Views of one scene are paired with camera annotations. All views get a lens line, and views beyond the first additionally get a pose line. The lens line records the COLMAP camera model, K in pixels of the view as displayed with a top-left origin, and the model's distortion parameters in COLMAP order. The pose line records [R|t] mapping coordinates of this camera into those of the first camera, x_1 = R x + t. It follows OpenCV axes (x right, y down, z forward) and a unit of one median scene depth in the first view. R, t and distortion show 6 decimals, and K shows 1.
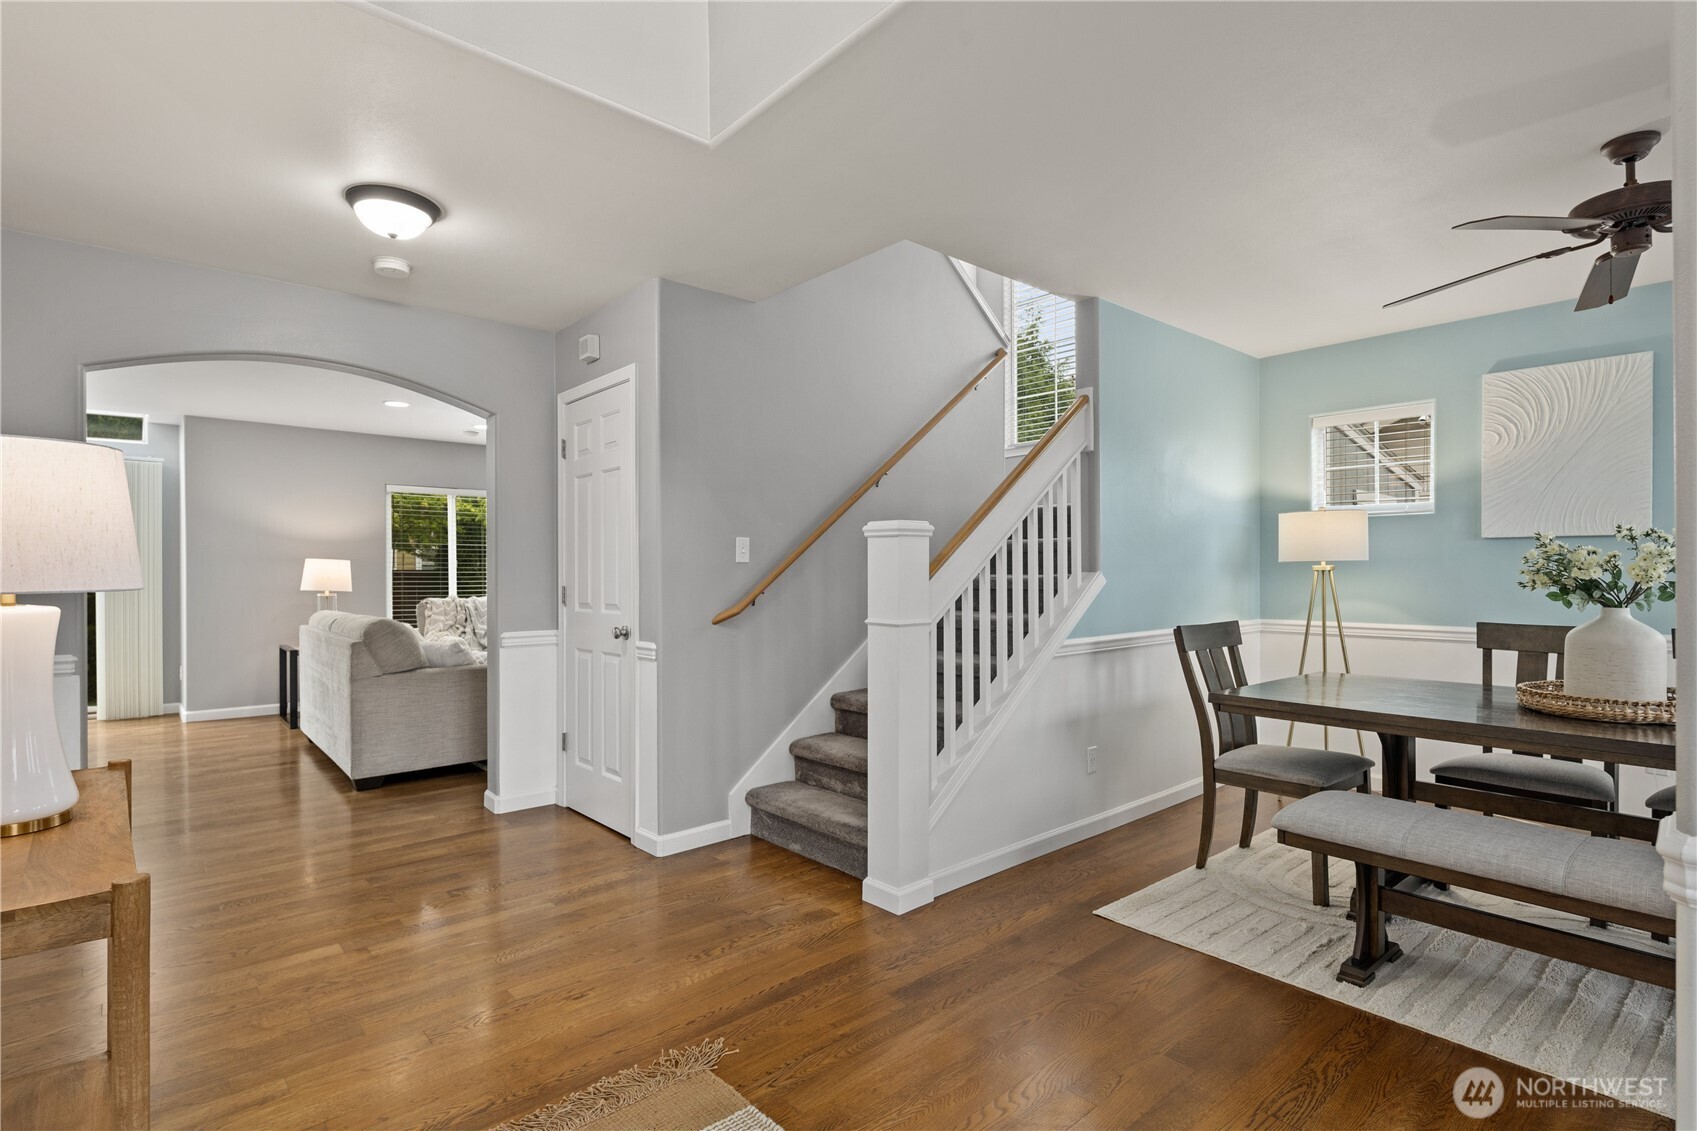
lens RADIAL K [[819.0, 0, 847.4], [0, 819.0, 575.6], [0, 0, 1]] dist [0.002248, -0.005524]
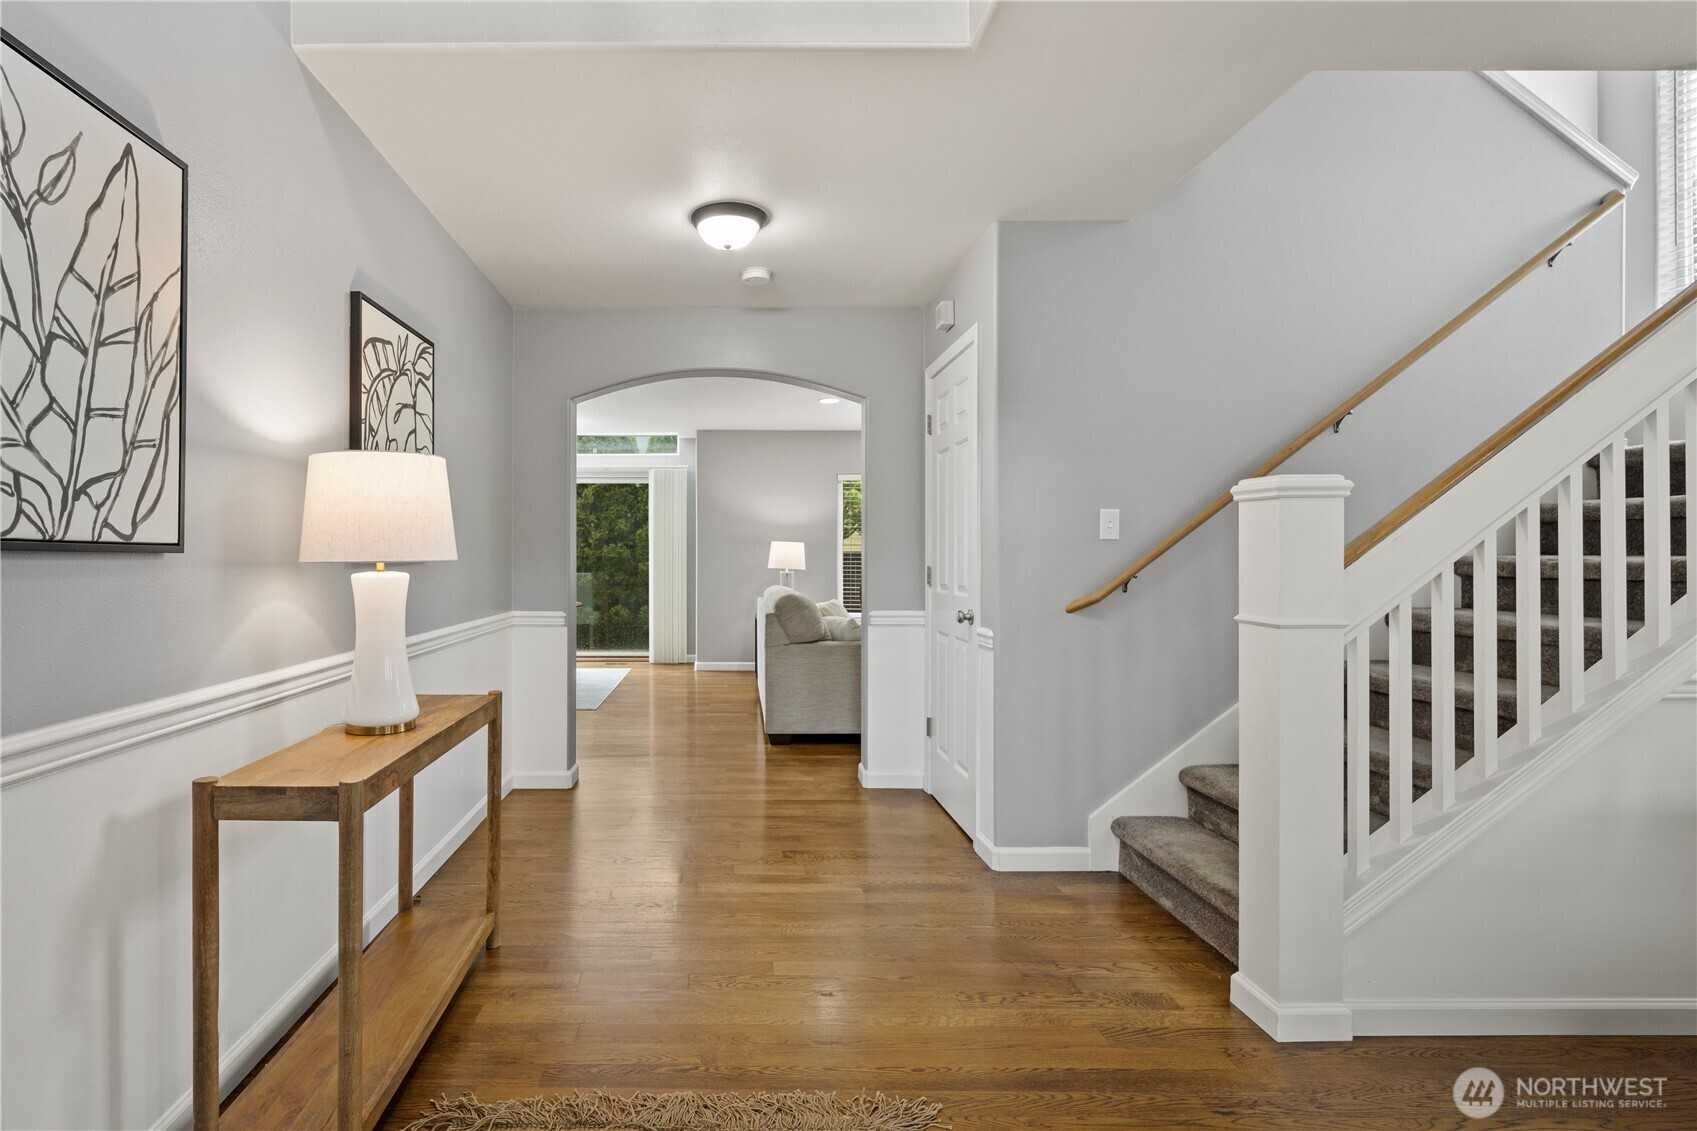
lens RADIAL K [[819.0, 0, 839.5], [0, 819.0, 557.0], [0, 0, 1]] dist [0.002248, -0.005524]
pose [[0.744841, 0.001423, -0.667241, 0.231620], [-0.004685, 0.999984, -0.003096, 0.005837], [0.667226, 0.005432, 0.744836, 0.214979]]
